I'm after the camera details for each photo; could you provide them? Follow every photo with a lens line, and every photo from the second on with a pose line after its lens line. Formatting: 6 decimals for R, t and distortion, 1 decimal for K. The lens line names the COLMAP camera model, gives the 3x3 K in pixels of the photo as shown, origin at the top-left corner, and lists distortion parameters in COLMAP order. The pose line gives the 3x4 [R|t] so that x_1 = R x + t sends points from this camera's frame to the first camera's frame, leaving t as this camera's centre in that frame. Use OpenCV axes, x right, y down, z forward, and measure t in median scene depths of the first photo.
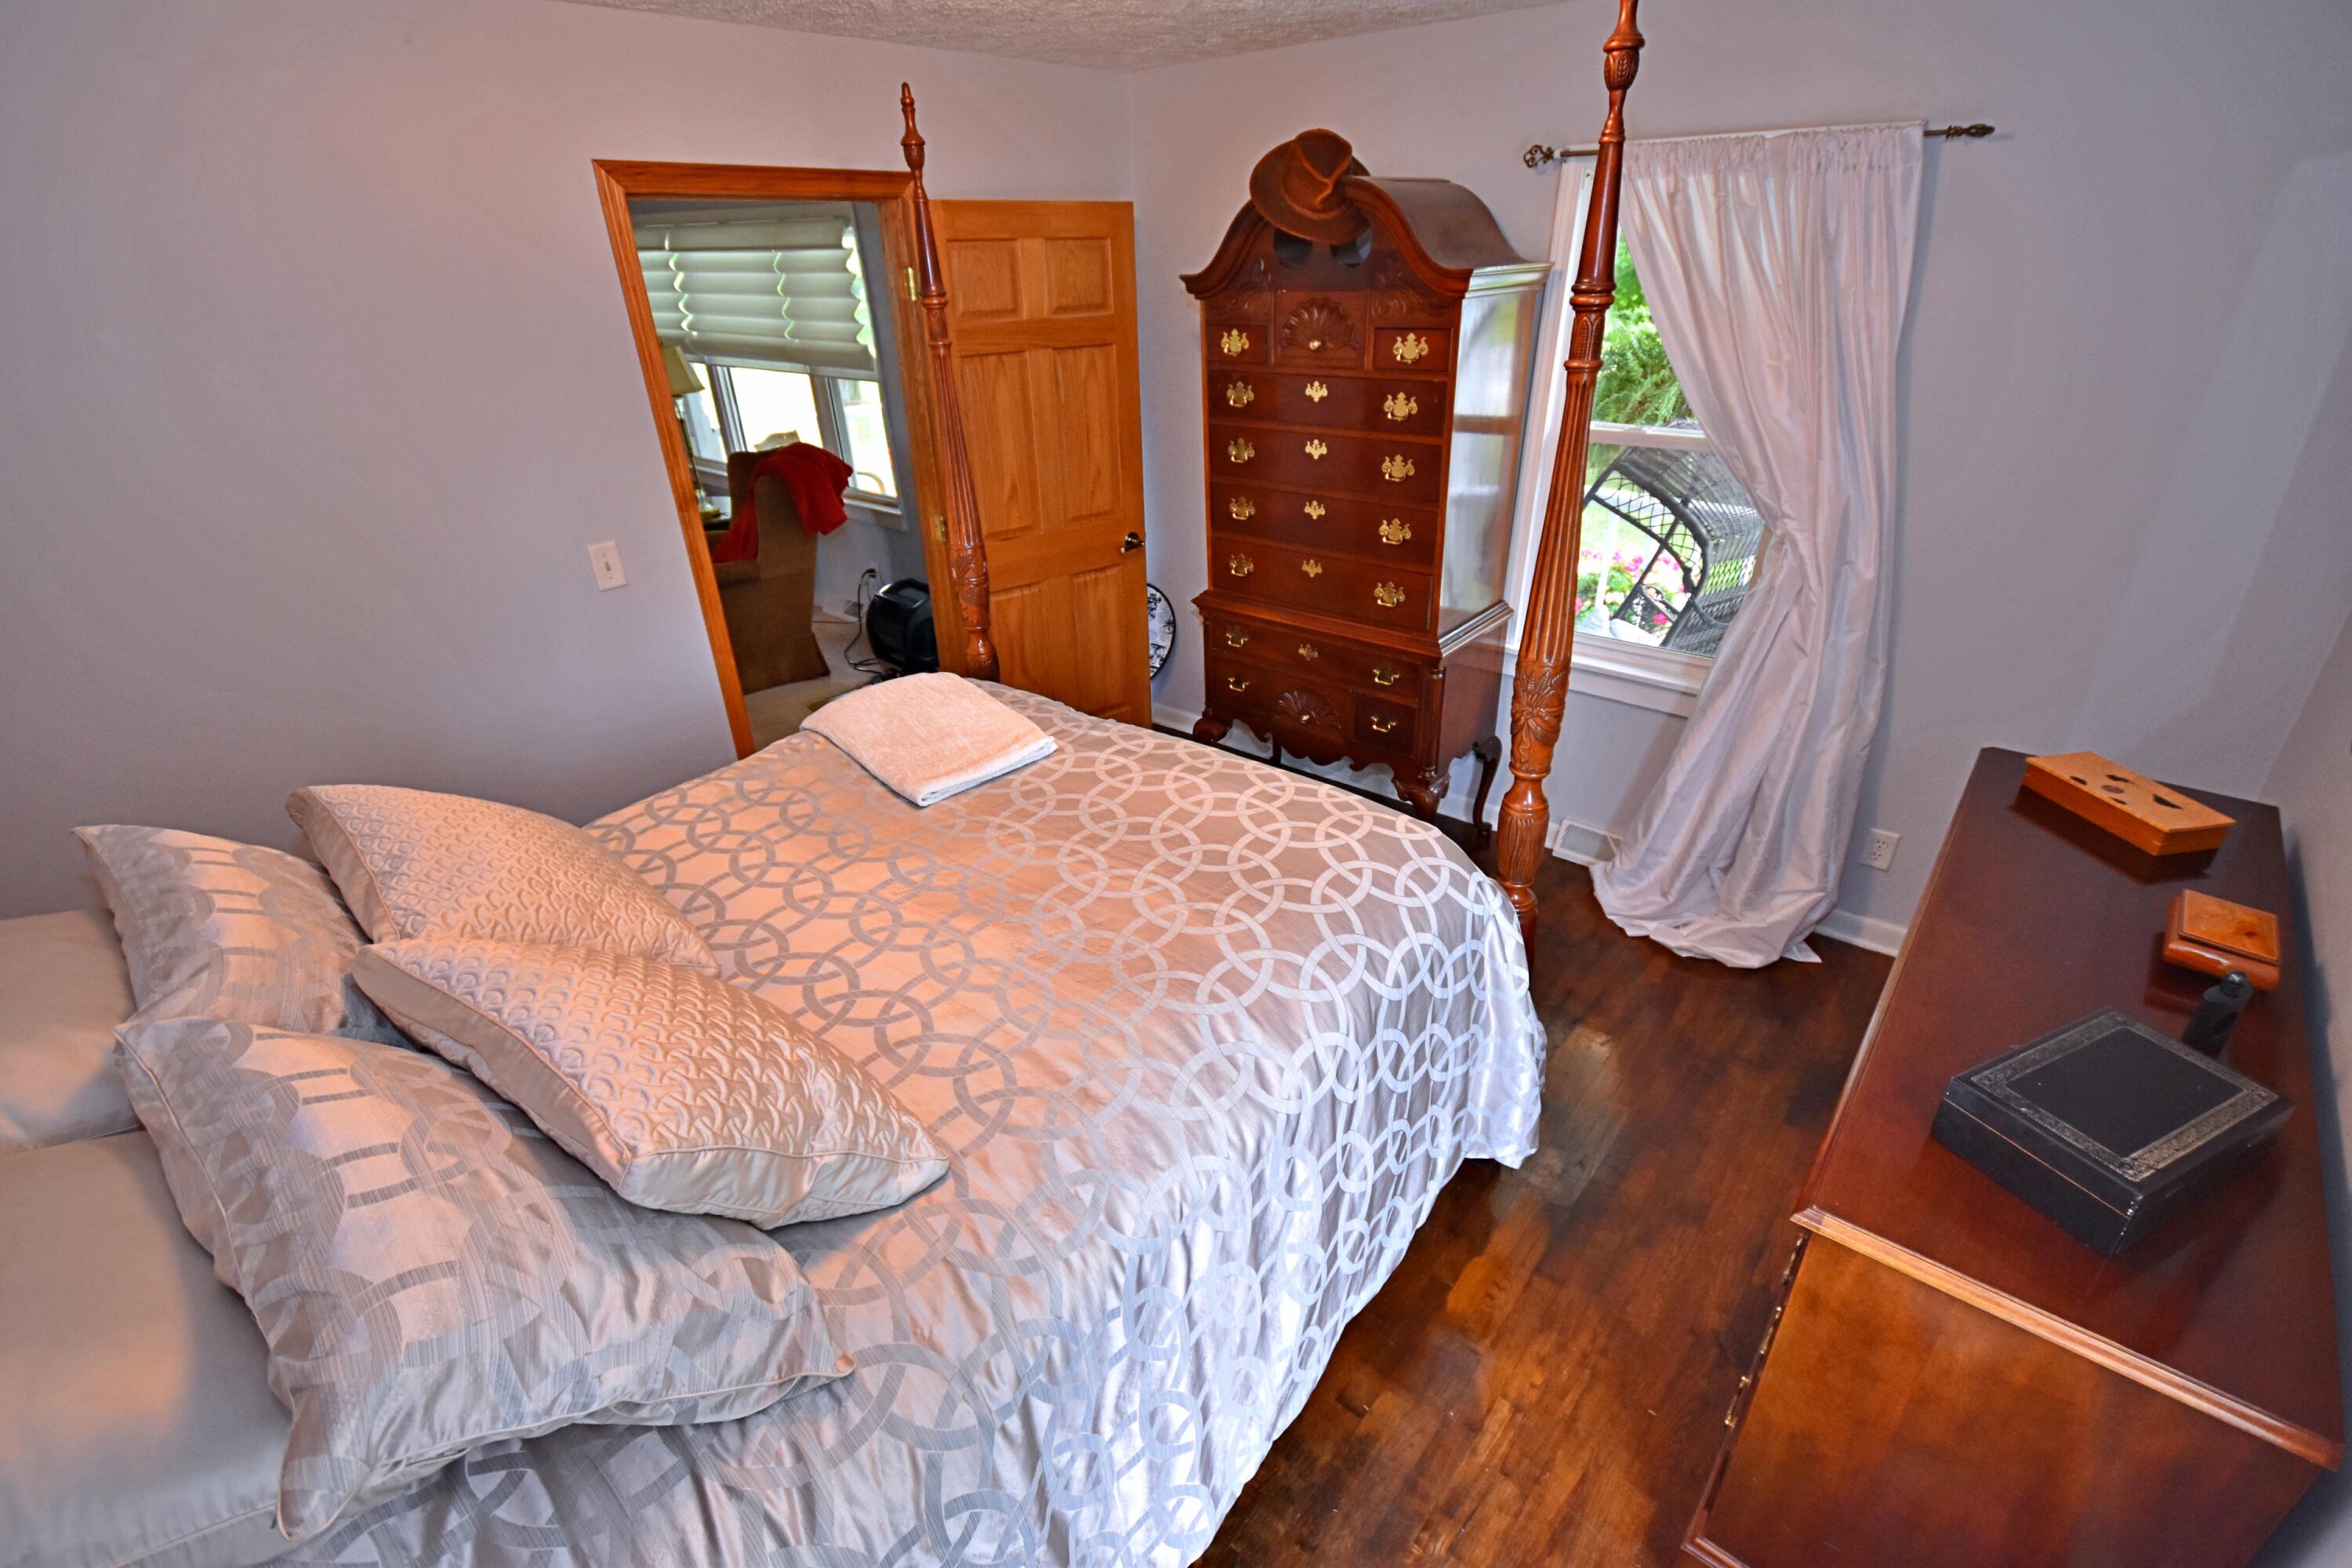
lens RADIAL K [[1028.9, 0, 1184.3], [0, 1028.9, 780.7], [0, 0, 1]] dist [0.005977, -0.007962]
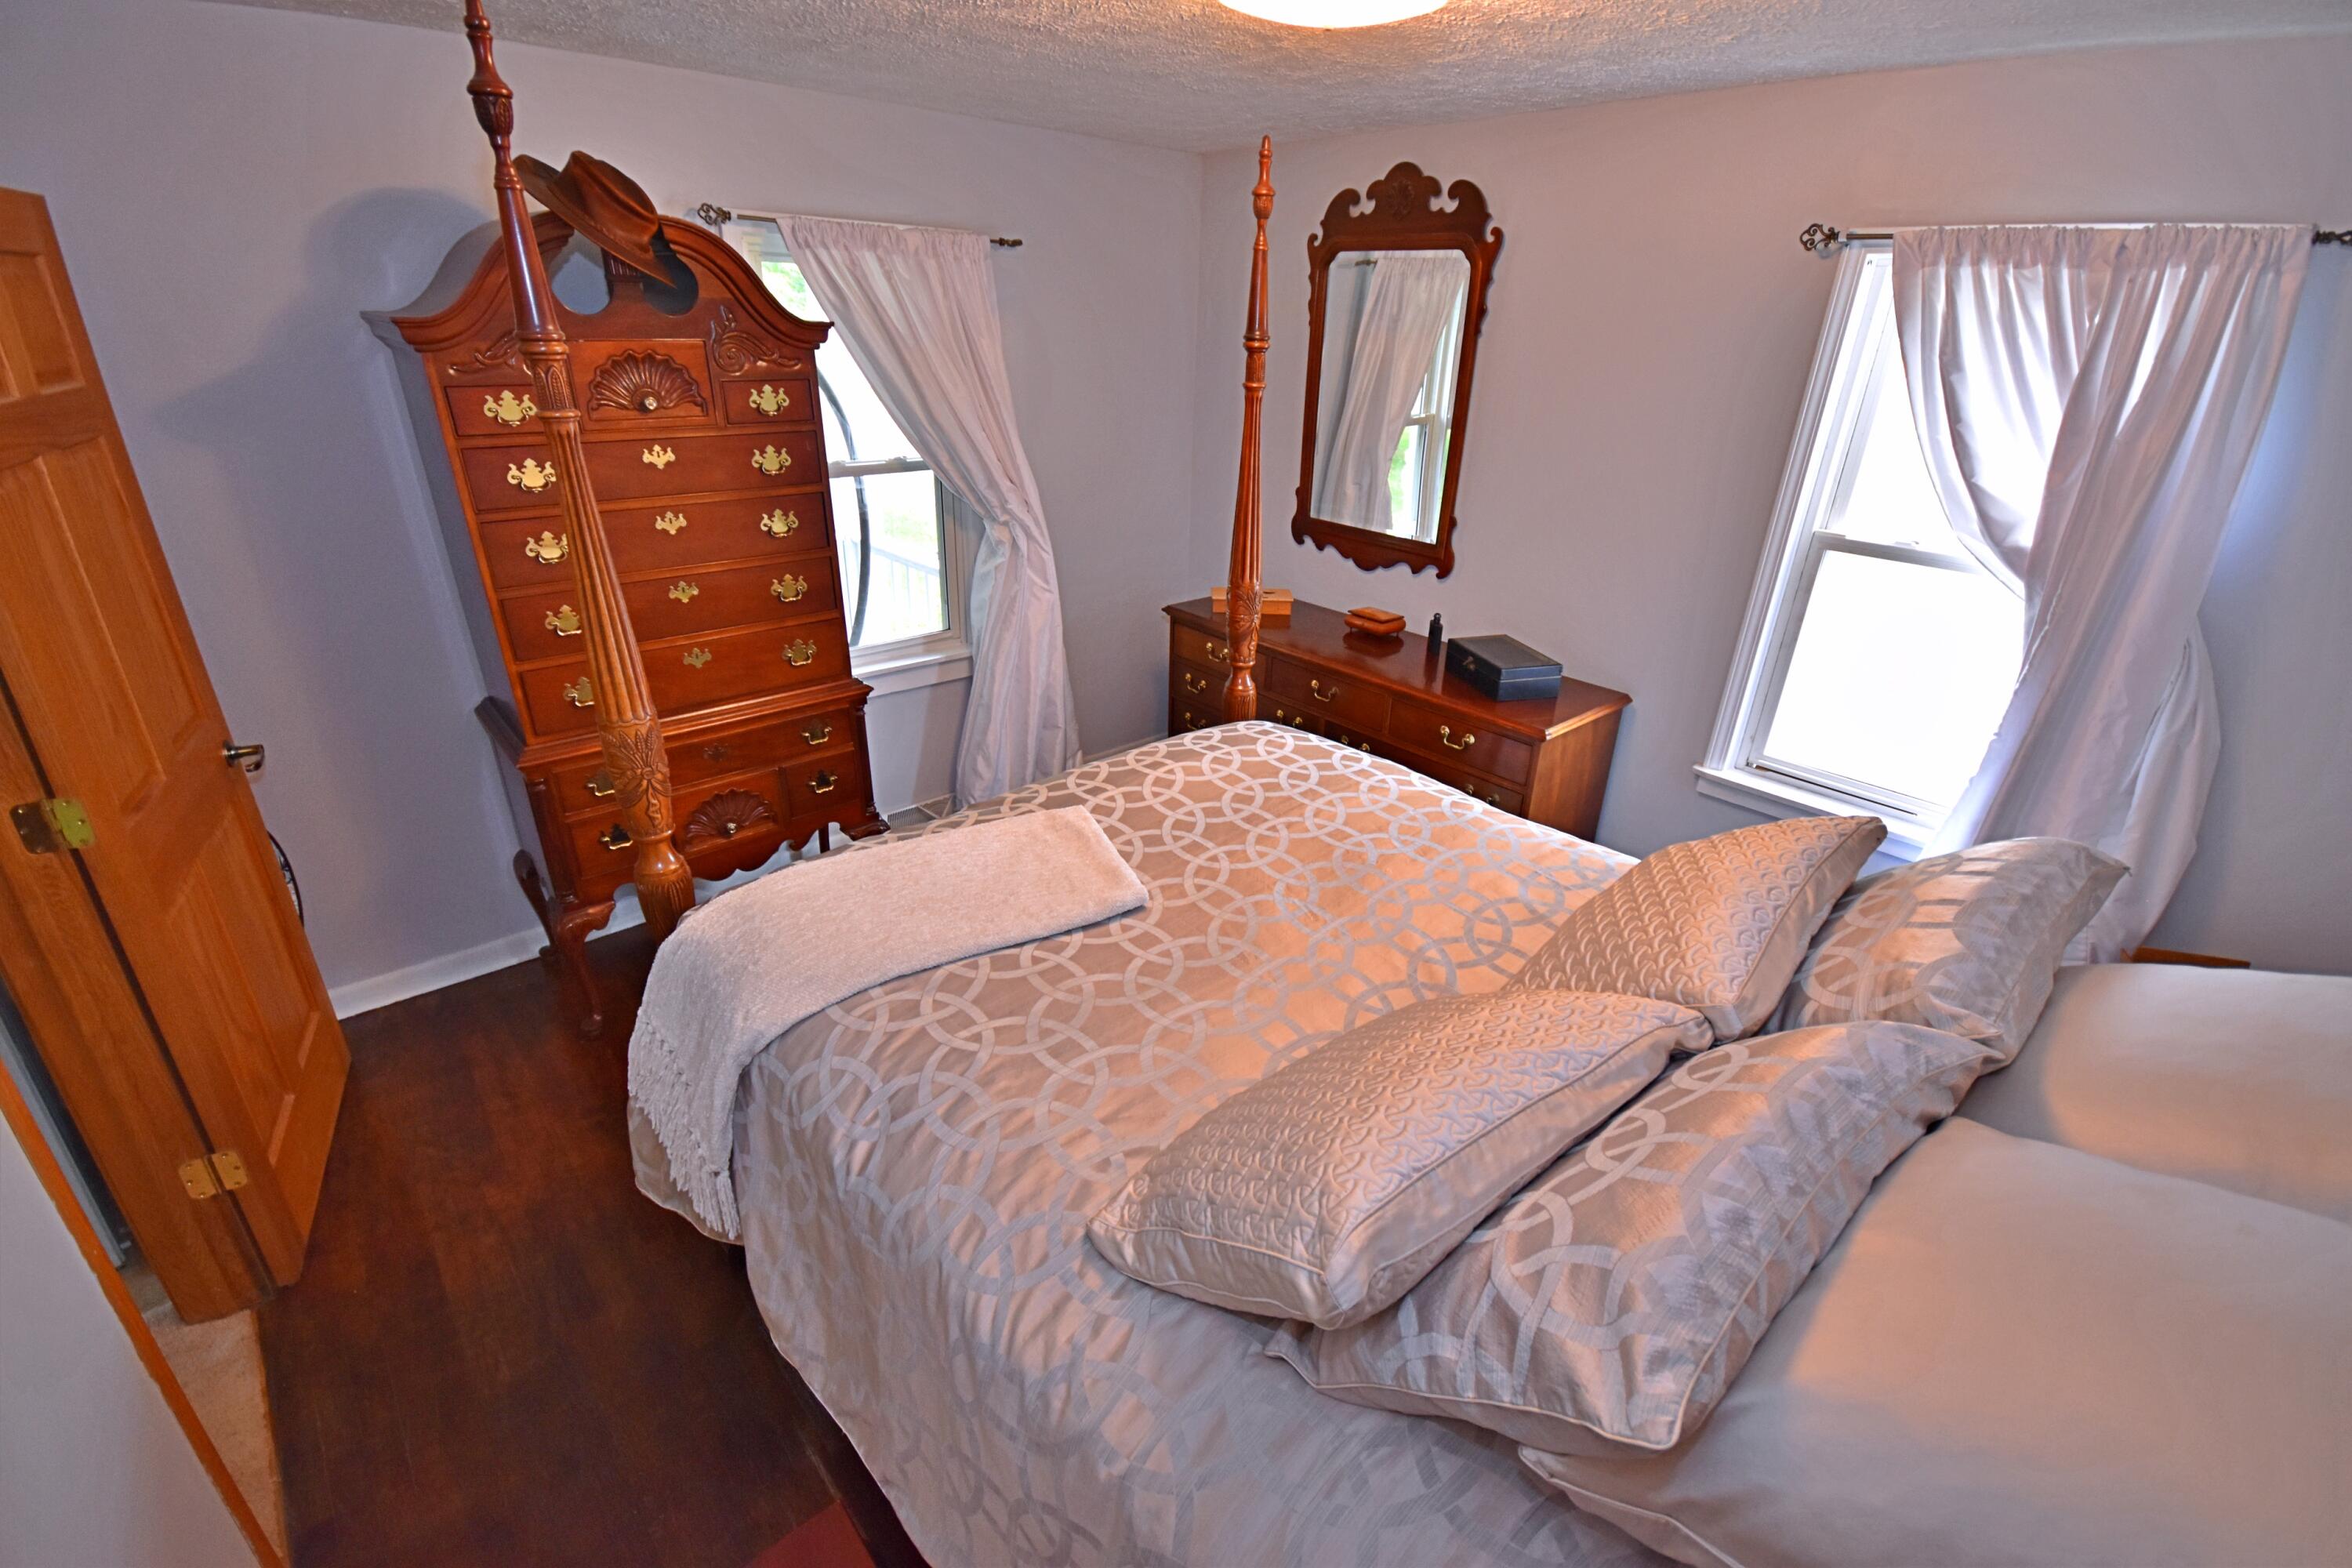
lens RADIAL K [[1028.9, 0, 1179.3], [0, 1028.9, 786.1], [0, 0, 1]] dist [0.005977, -0.007962]
pose [[0.142577, -0.381614, 0.913259, -1.002510], [0.426045, 0.856495, 0.291381, -0.301783], [-0.893397, 0.347545, 0.284701, 0.673243]]
